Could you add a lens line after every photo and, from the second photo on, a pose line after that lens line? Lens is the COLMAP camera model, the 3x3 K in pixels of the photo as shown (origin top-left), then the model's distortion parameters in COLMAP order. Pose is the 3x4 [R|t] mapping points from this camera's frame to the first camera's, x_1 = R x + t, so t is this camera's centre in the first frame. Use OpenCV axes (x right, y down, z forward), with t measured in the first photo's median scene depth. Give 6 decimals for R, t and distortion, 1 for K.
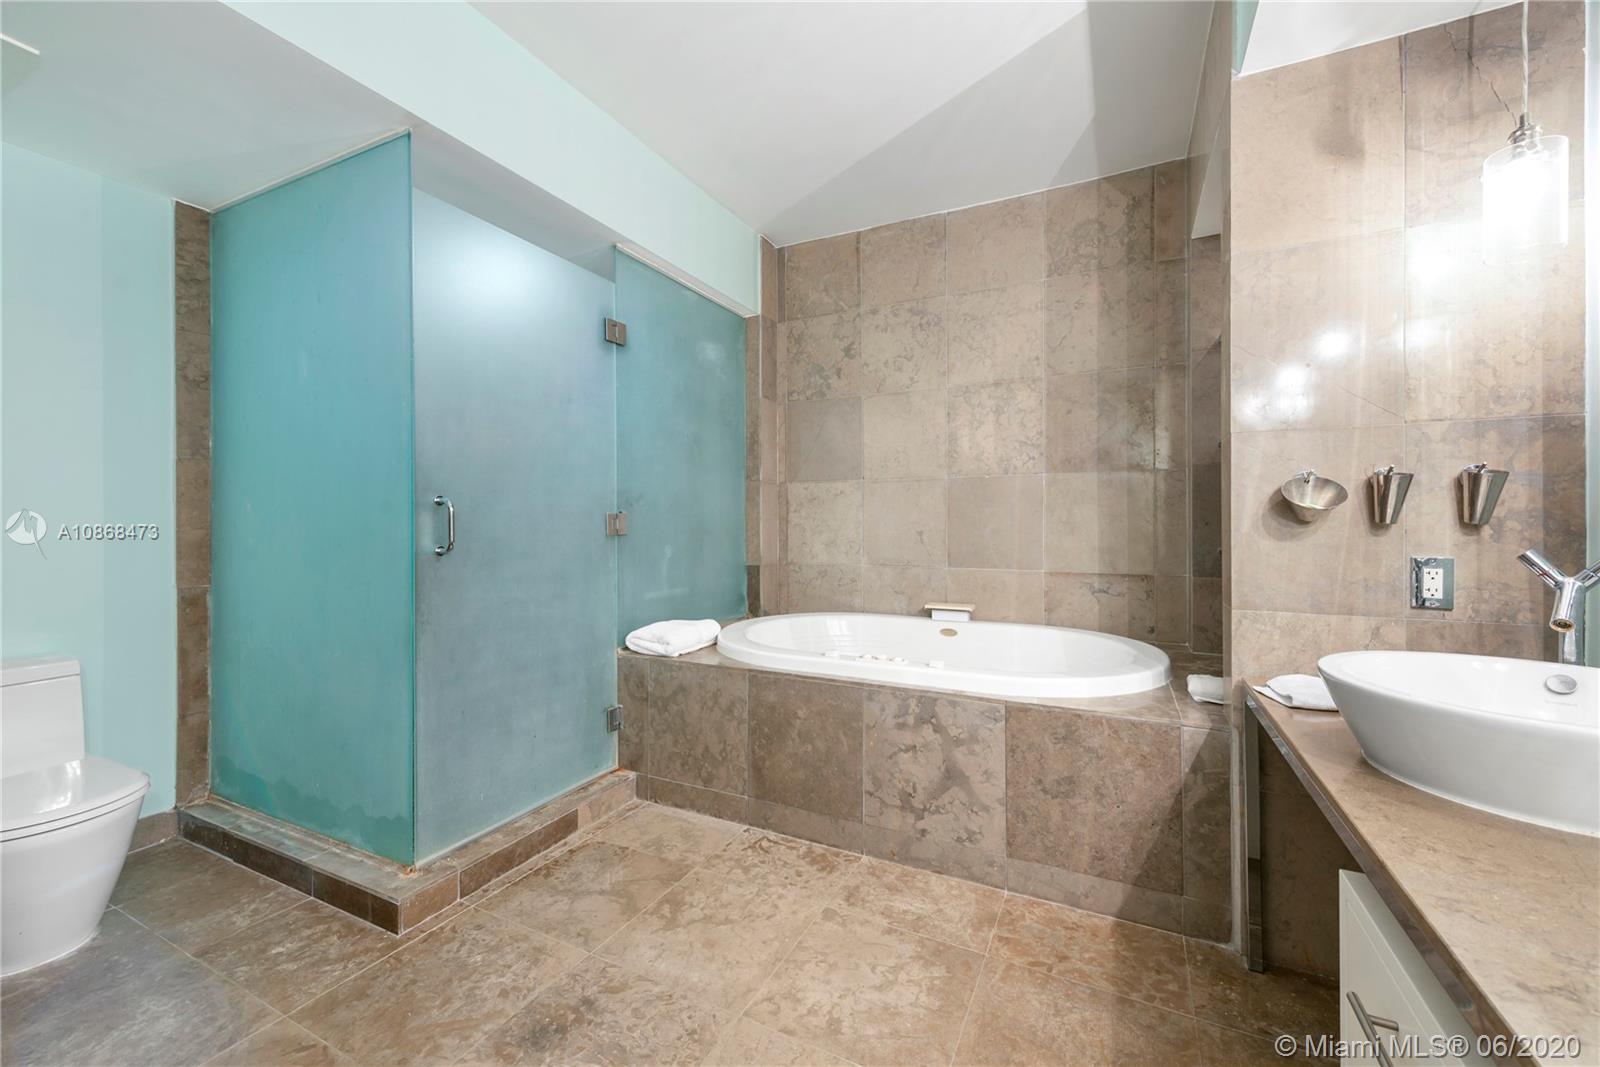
lens RADIAL K [[633.2, 0, 804.2], [0, 633.2, 522.9], [0, 0, 1]] dist [0.018966, -0.007338]
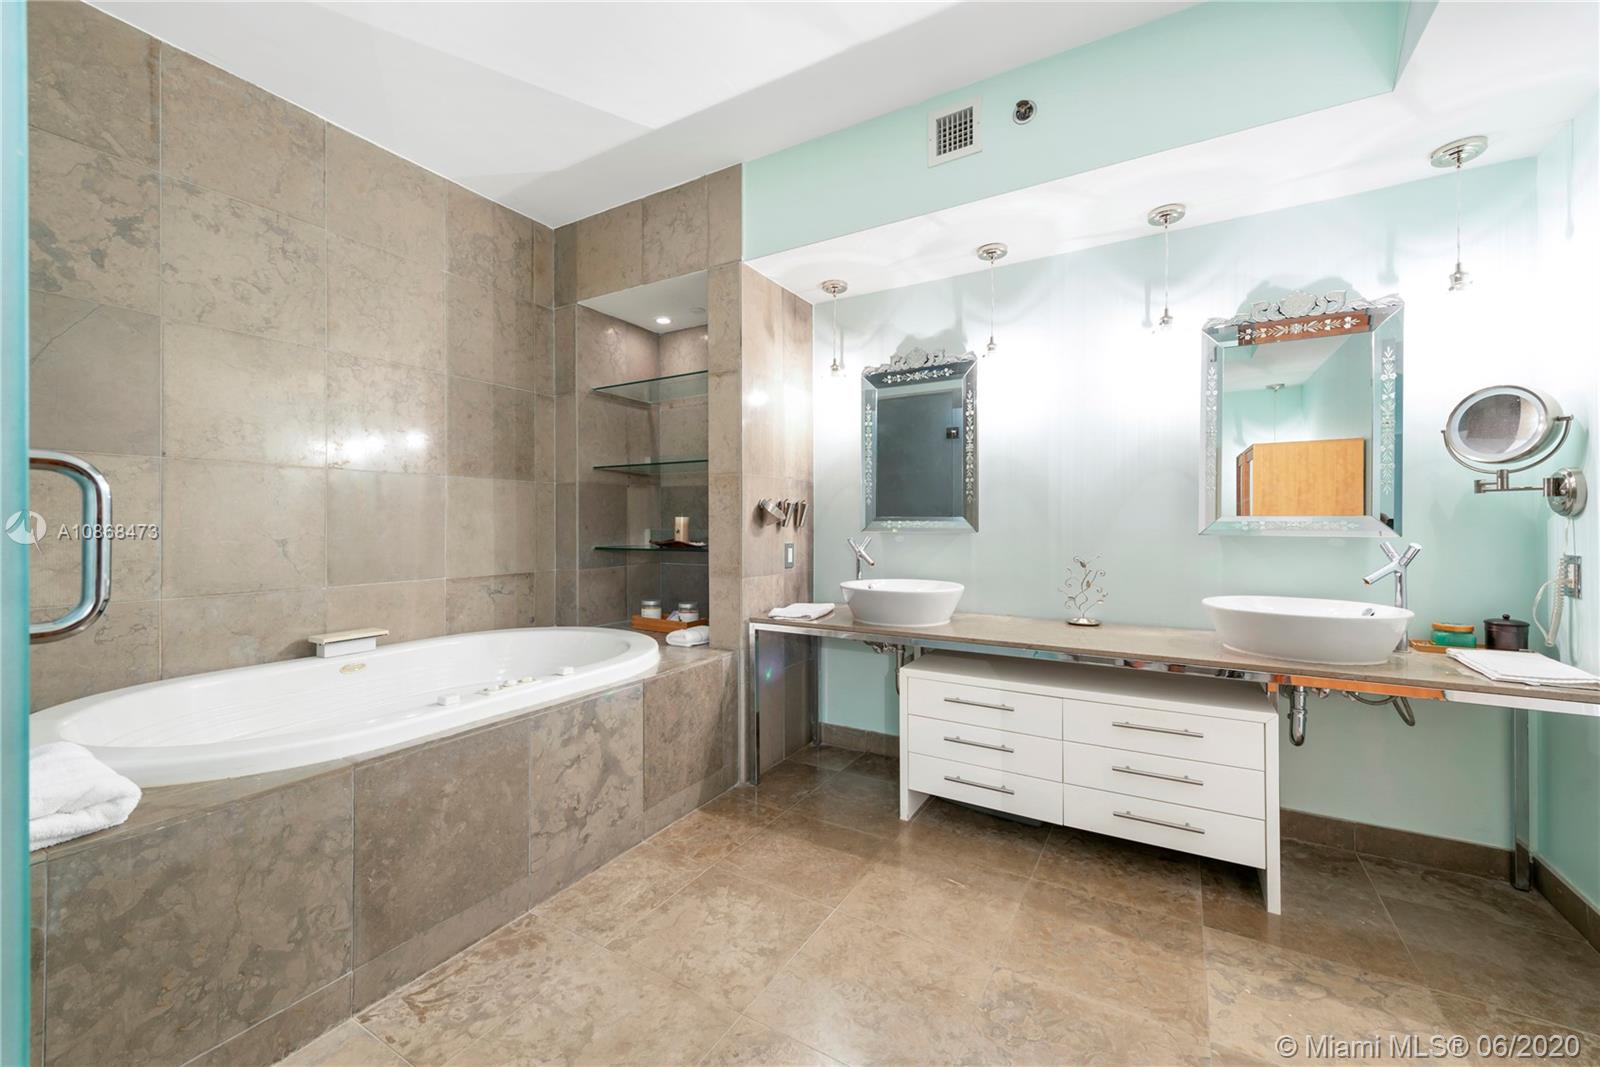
lens RADIAL K [[633.2, 0, 804.2], [0, 633.2, 522.9], [0, 0, 1]] dist [0.018966, -0.007338]
pose [[0.061372, 0.003995, 0.998107, -0.724202], [0.002652, 0.999988, -0.004166, -0.002186], [-0.998111, 0.002902, 0.061360, 0.547468]]
